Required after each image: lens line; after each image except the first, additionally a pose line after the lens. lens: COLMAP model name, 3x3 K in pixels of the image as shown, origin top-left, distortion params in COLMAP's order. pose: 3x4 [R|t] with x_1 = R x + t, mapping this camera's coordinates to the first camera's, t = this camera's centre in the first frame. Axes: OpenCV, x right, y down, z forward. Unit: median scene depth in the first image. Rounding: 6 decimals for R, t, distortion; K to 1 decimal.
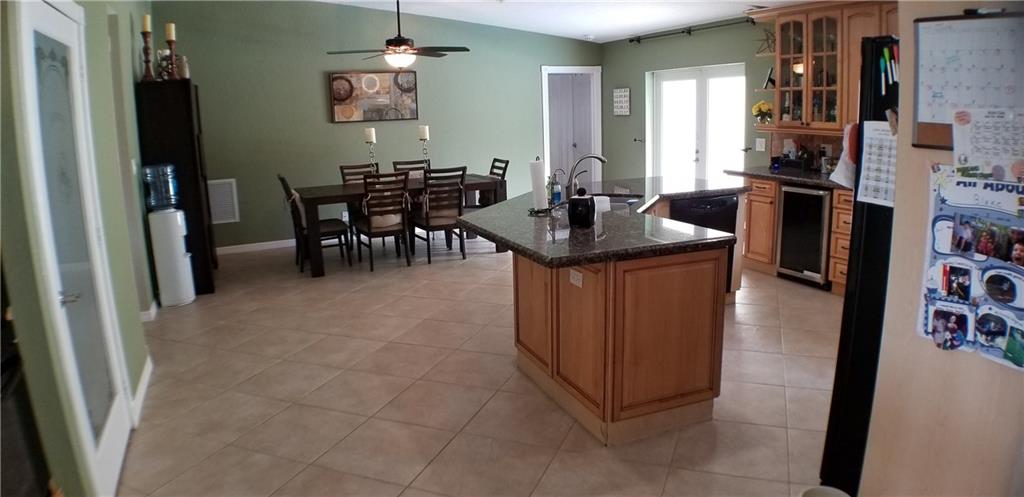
lens RADIAL K [[638.5, 0, 491.6], [0, 638.5, 236.0], [0, 0, 1]] dist [-0.115199, -0.075753]
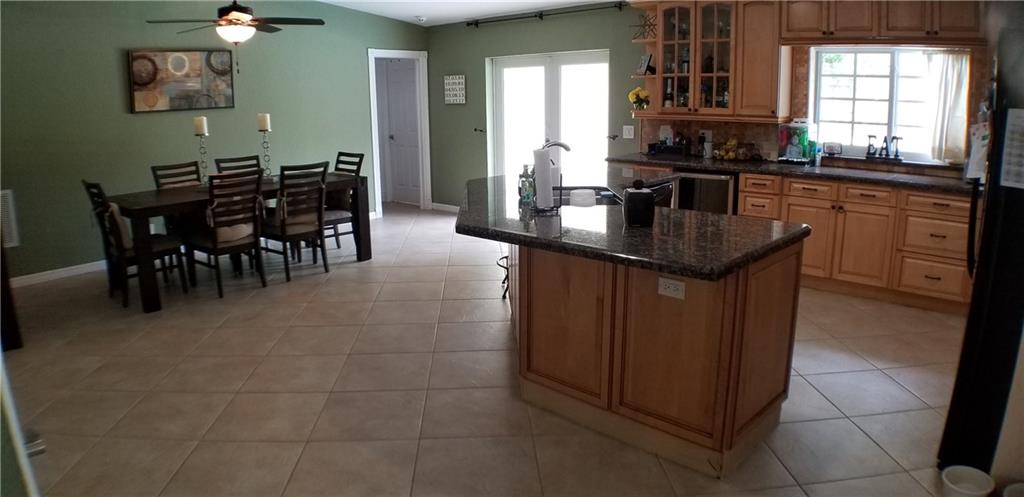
lens RADIAL K [[638.5, 0, 491.6], [0, 638.5, 236.0], [0, 0, 1]] dist [-0.115199, -0.075753]
pose [[0.913961, -0.066919, 0.400246, -0.184096], [0.063837, 0.997738, 0.021046, -0.015514], [-0.400750, 0.006315, 0.916166, 0.155951]]
